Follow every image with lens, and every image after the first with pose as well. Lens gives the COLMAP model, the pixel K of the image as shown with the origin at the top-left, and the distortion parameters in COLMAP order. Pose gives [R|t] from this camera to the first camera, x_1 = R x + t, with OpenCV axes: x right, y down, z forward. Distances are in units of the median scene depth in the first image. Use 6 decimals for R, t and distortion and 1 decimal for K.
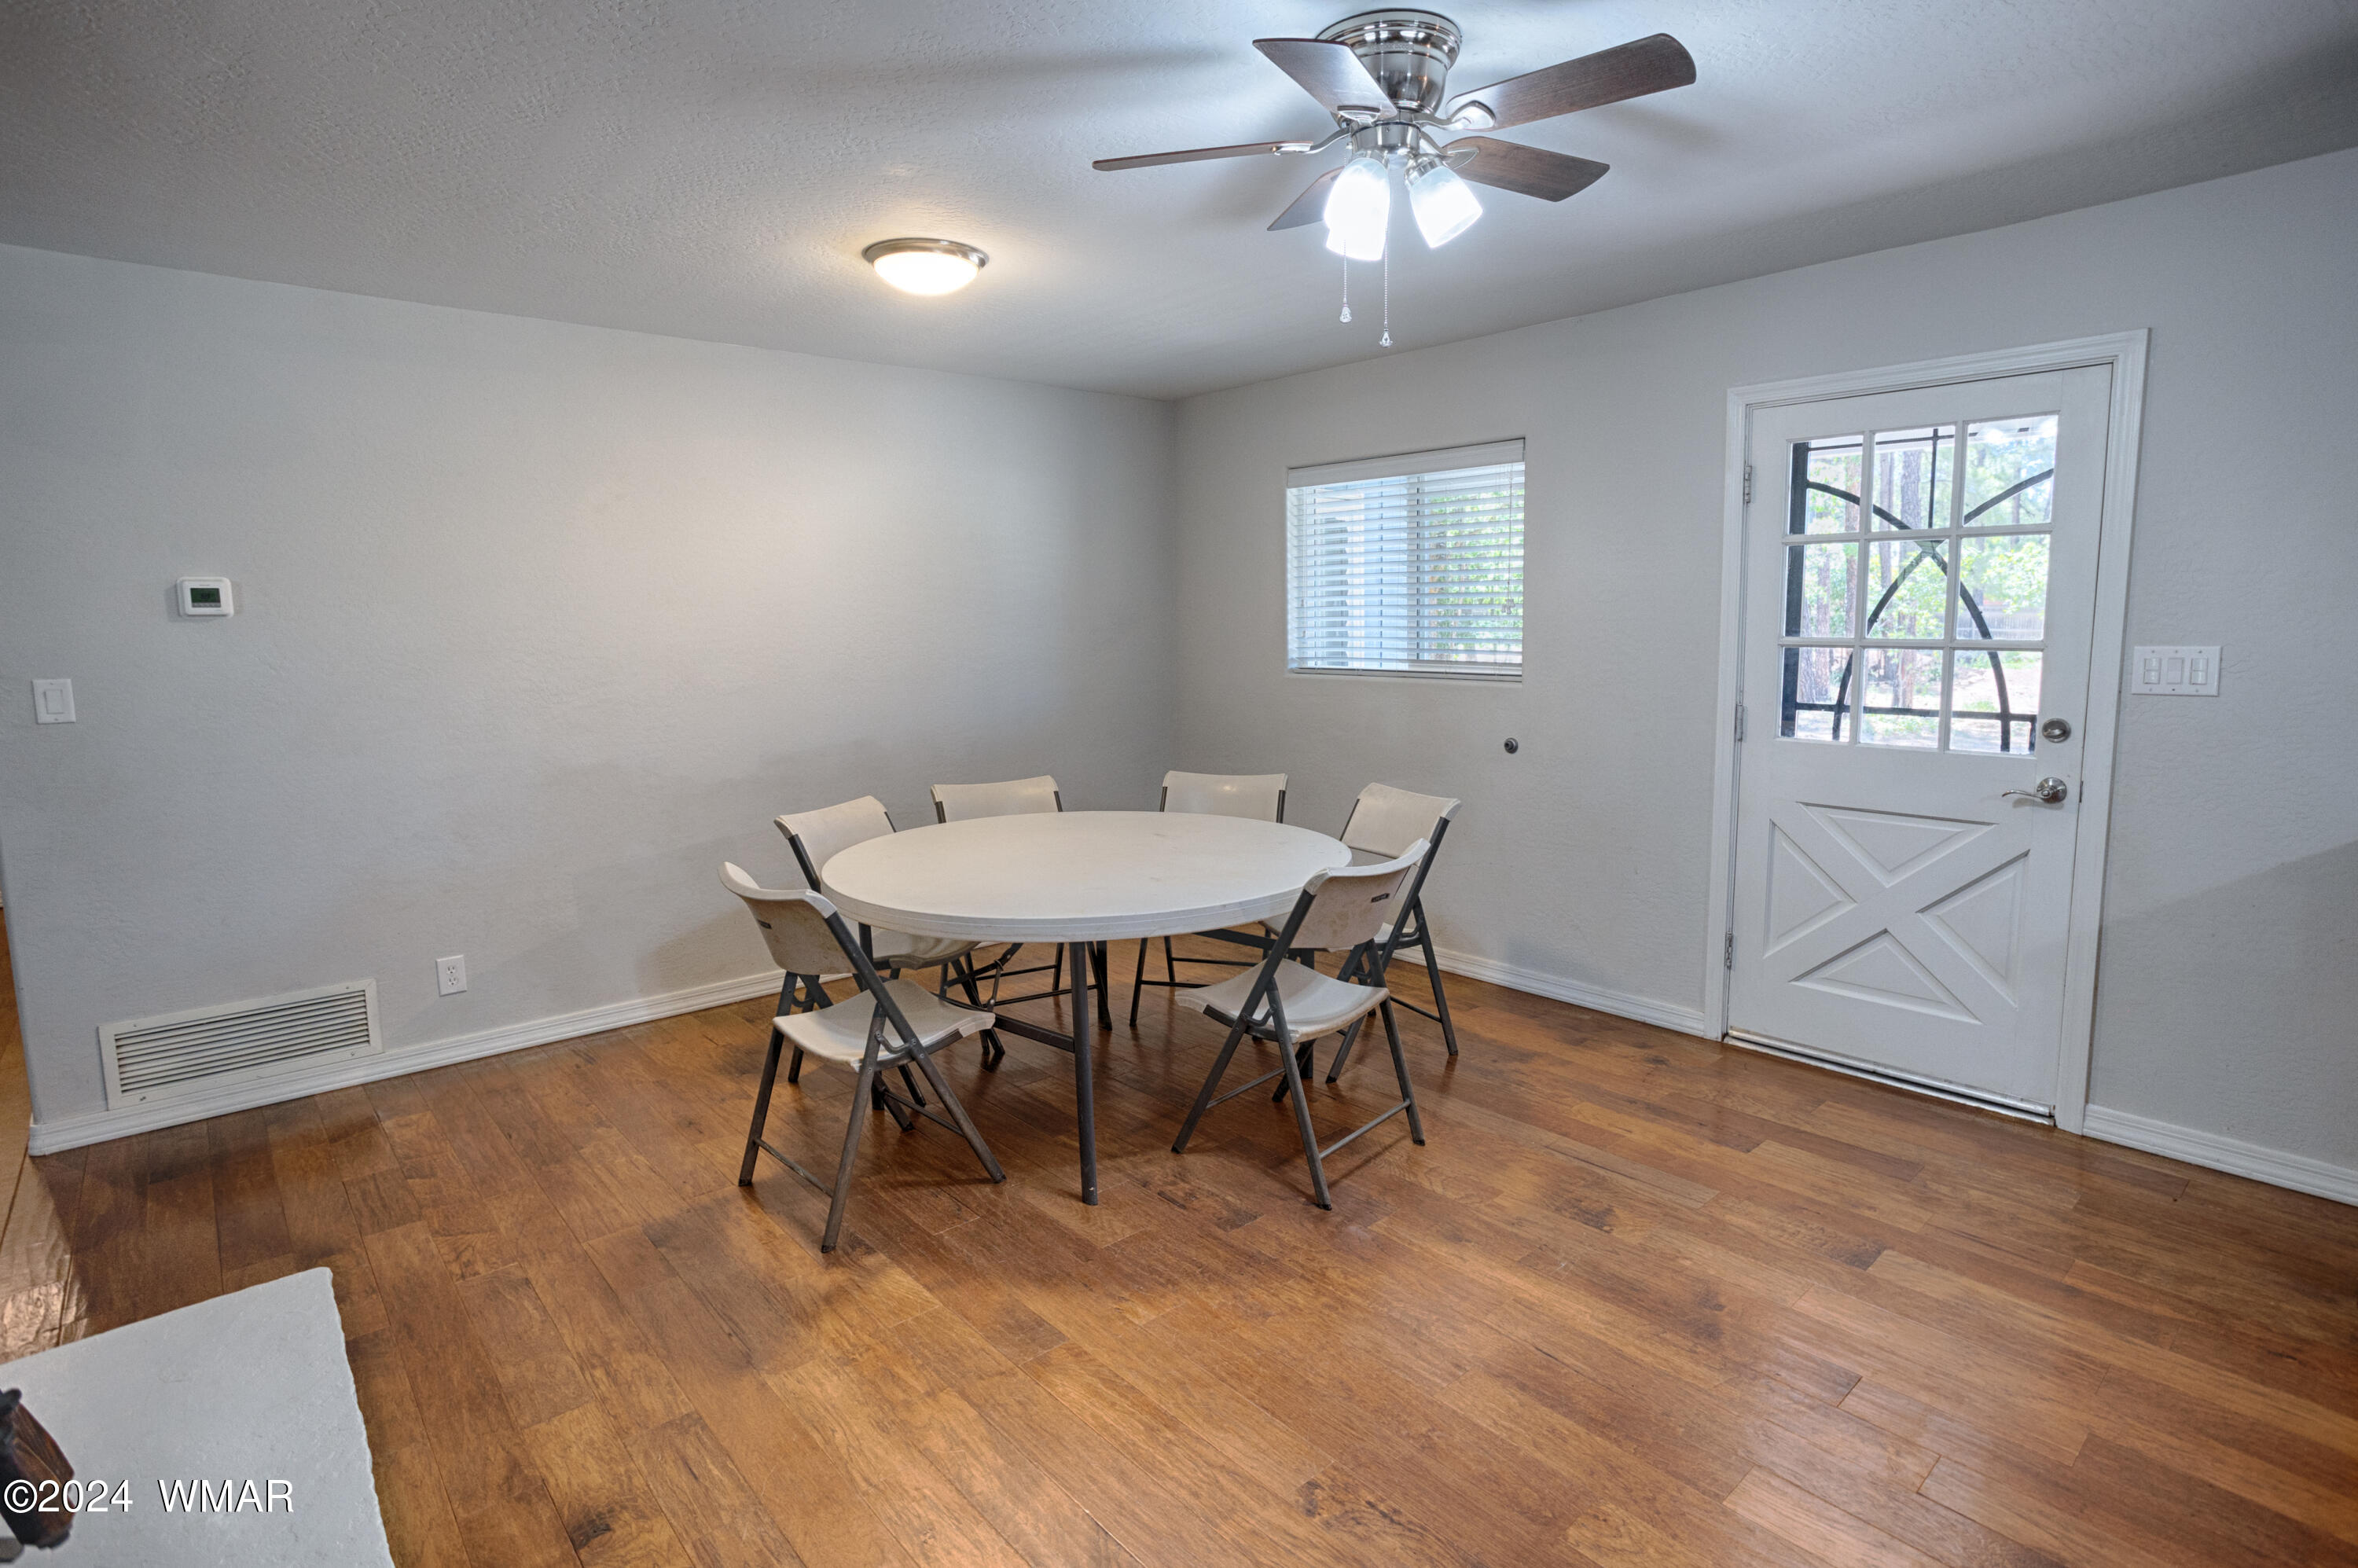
lens RADIAL K [[1192.2, 0, 1175.1], [0, 1192.2, 760.0], [0, 0, 1]] dist [-0.036788, 0.017137]
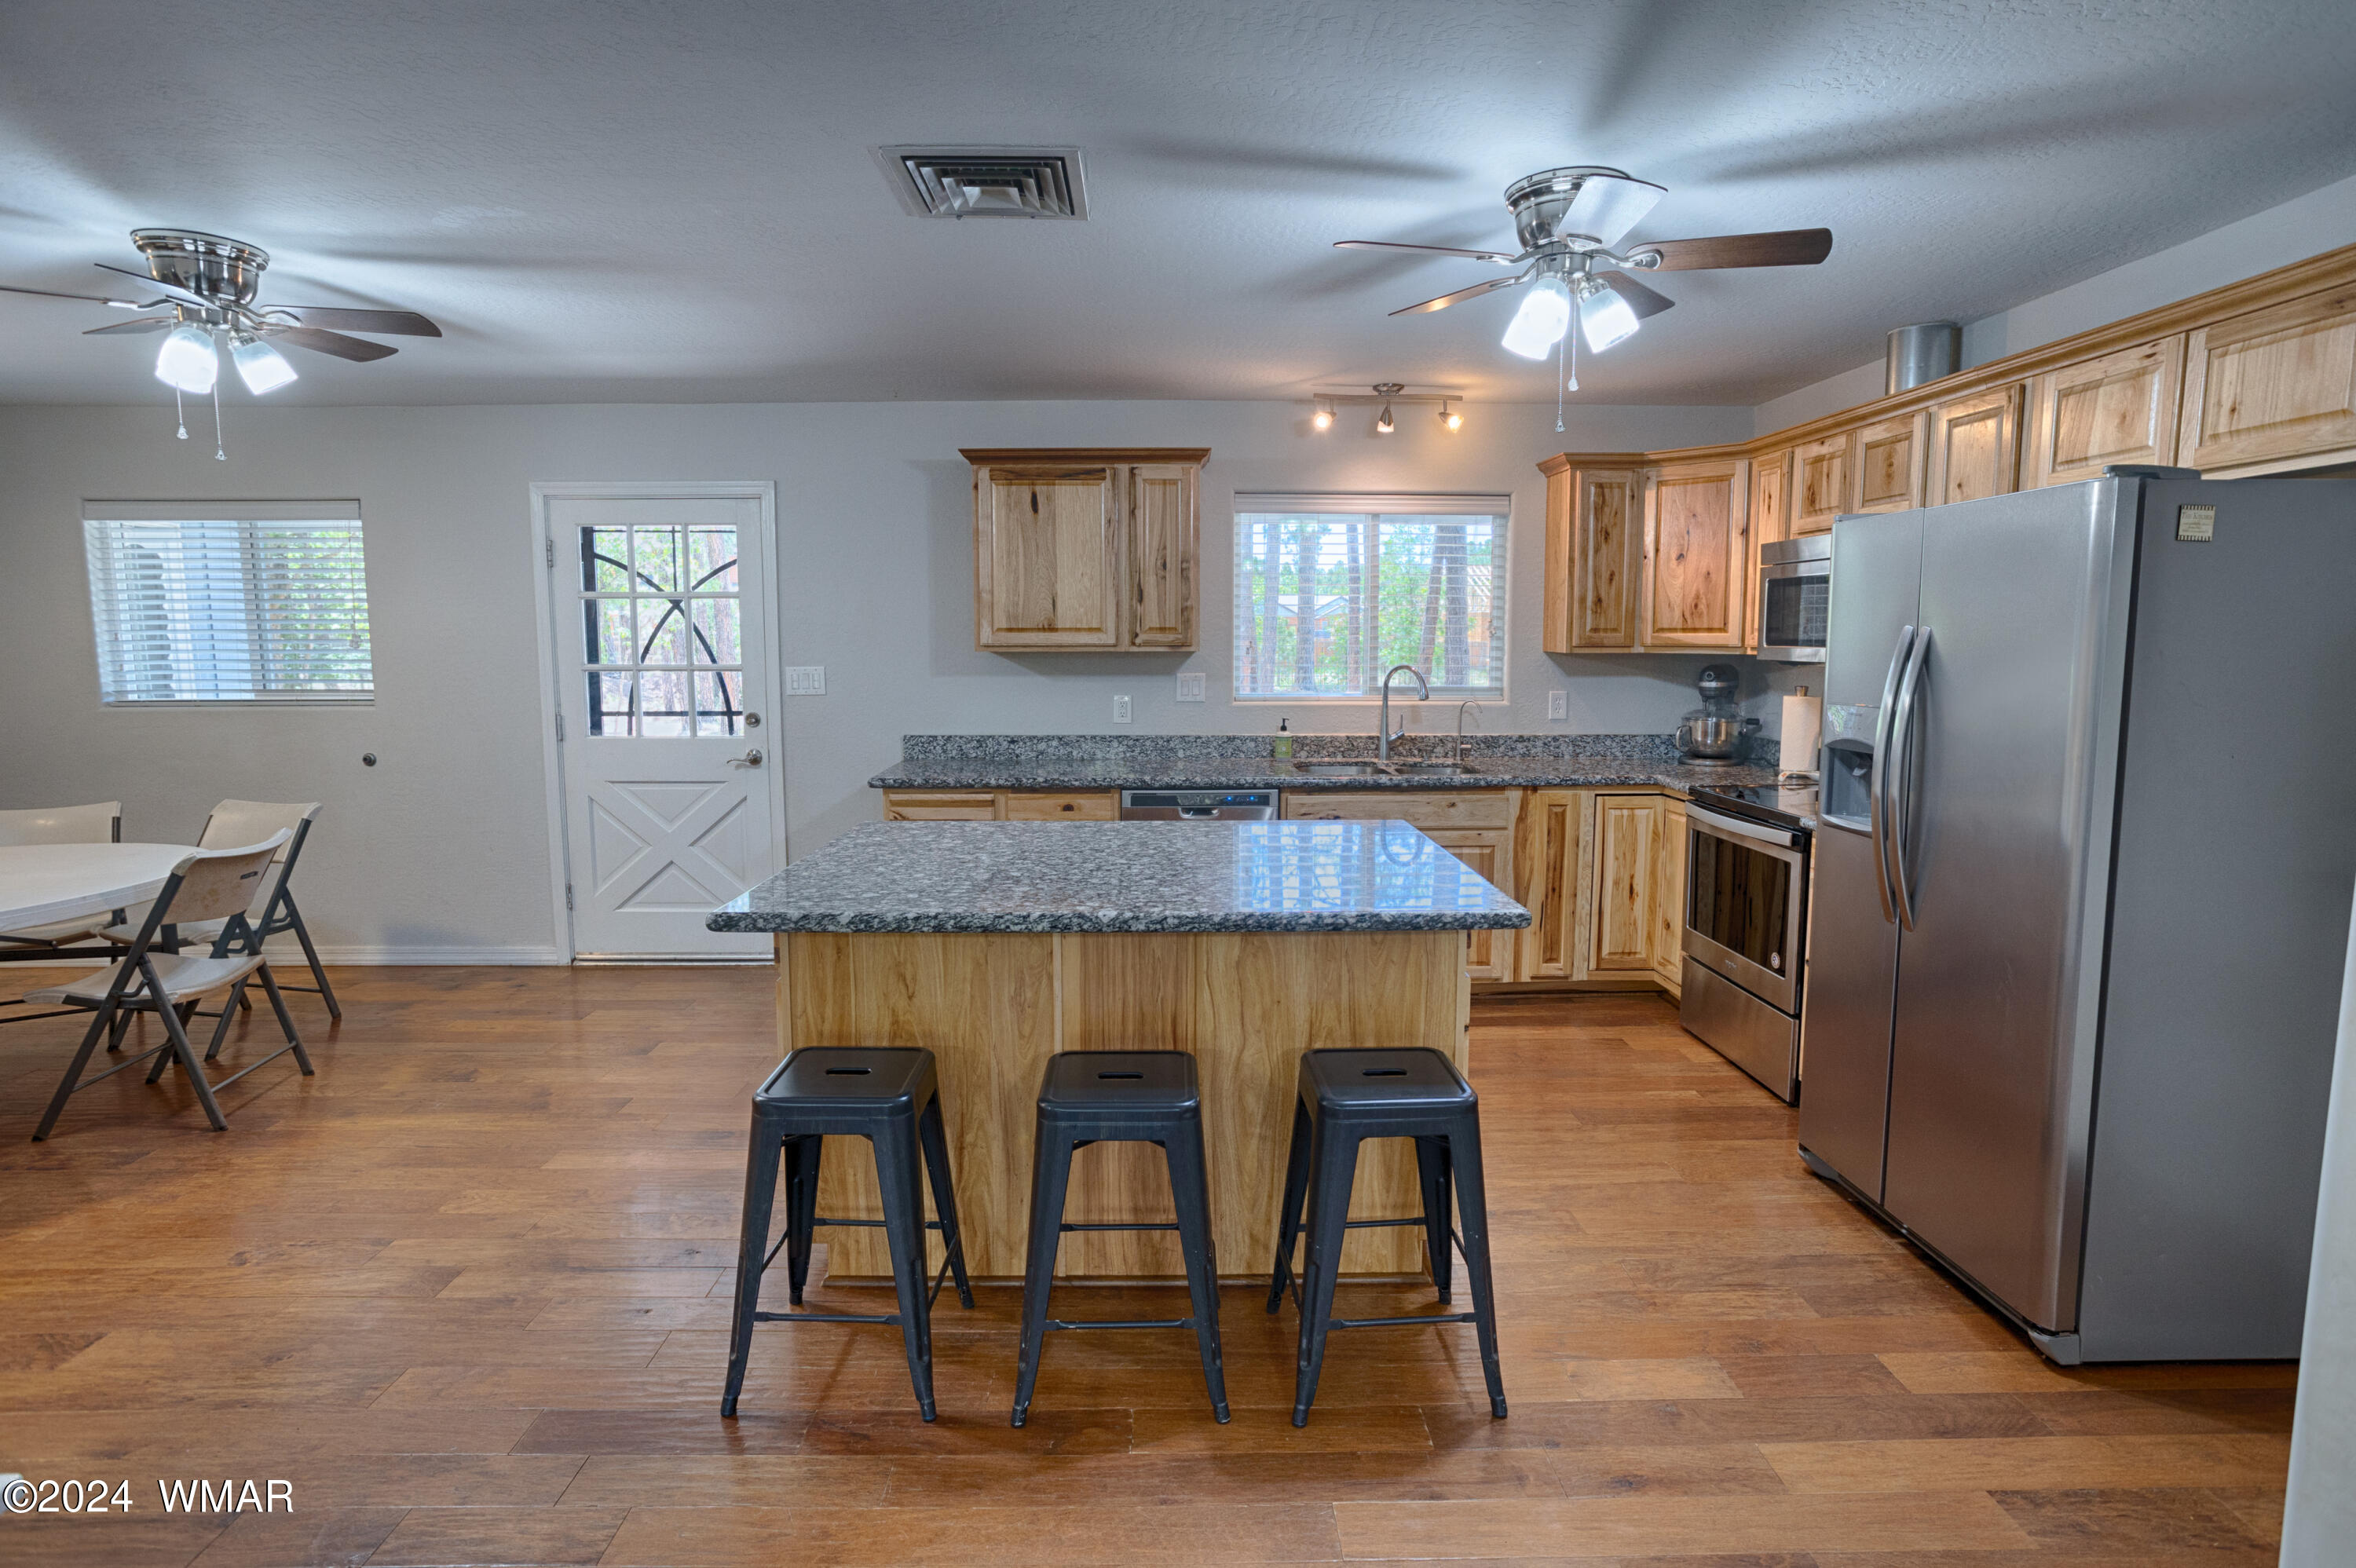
lens RADIAL K [[1191.1, 0, 1197.1], [0, 1191.1, 764.3], [0, 0, 1]] dist [-0.036788, 0.017137]
pose [[0.640255, -0.069420, 0.765019, -0.106834], [0.086090, 0.996119, 0.018341, 0.054306], [-0.763323, 0.054118, 0.643747, -0.483236]]
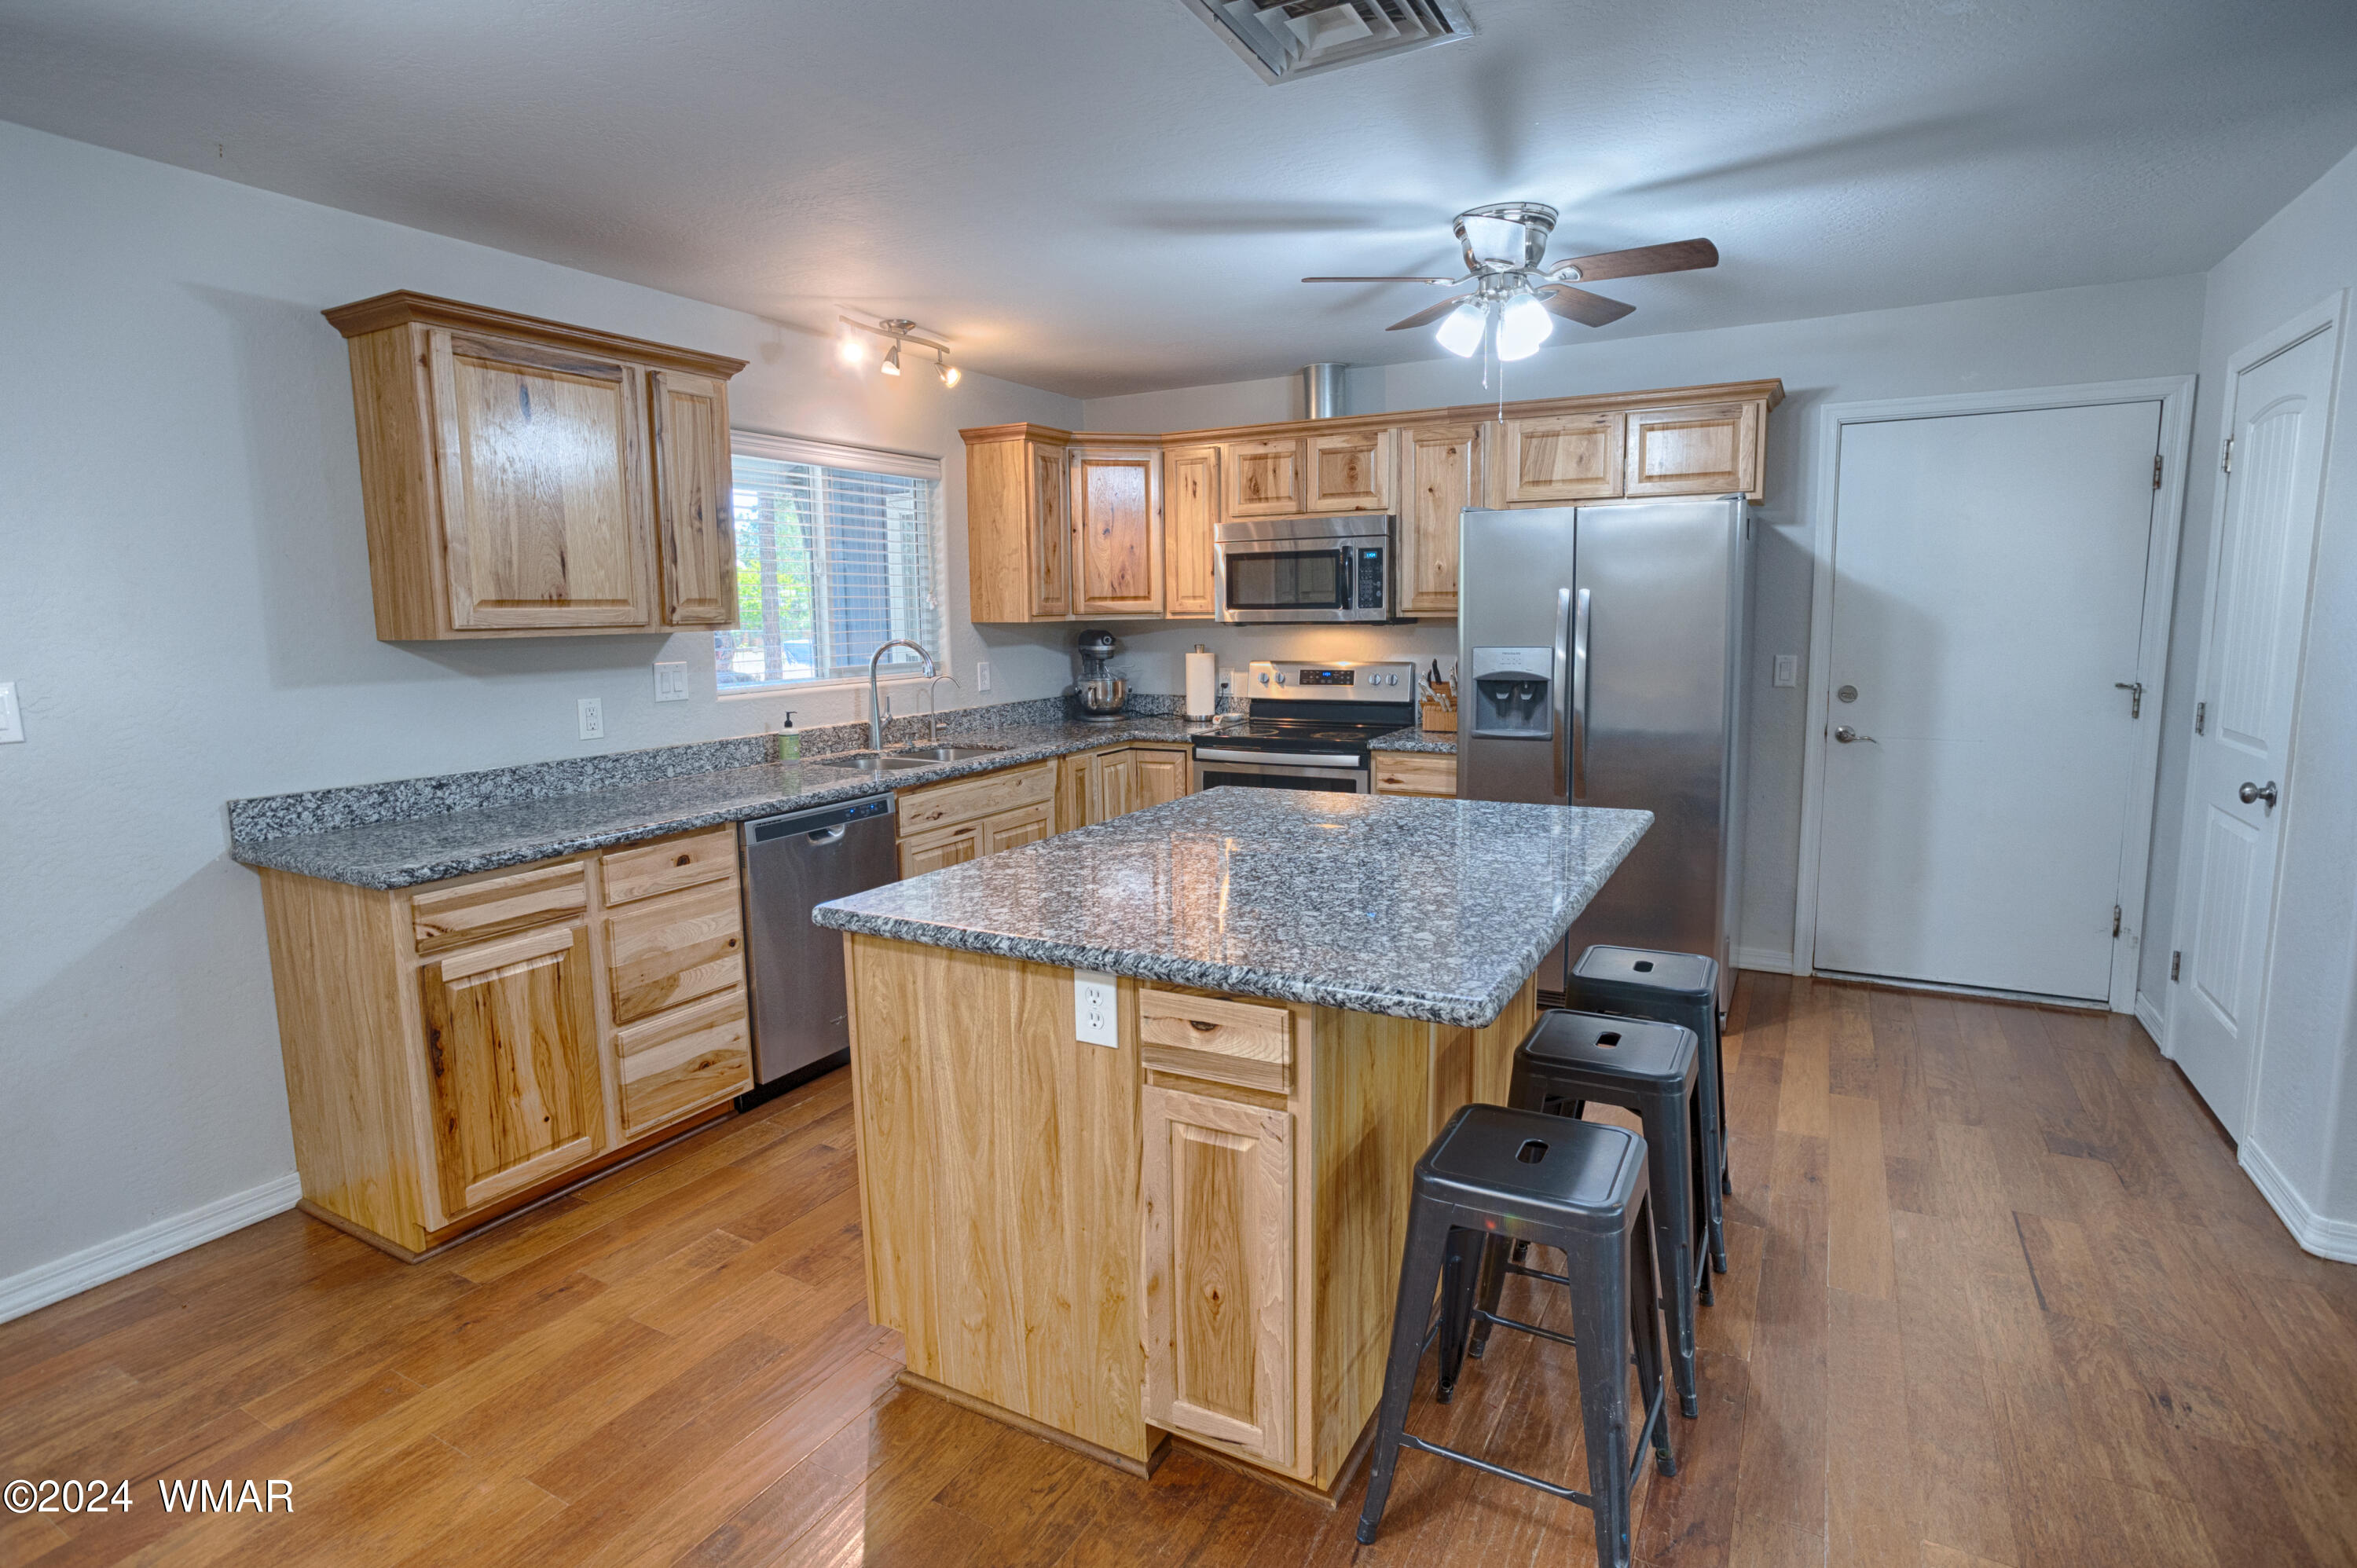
lens RADIAL K [[1191.7, 0, 1190.3], [0, 1191.7, 774.6], [0, 0, 1]] dist [-0.036788, 0.017137]
pose [[-0.341420, -0.113107, 0.933080, -0.165602], [0.134742, 0.976589, 0.167684, -0.056371], [-0.930203, 0.182976, -0.318187, 0.453361]]
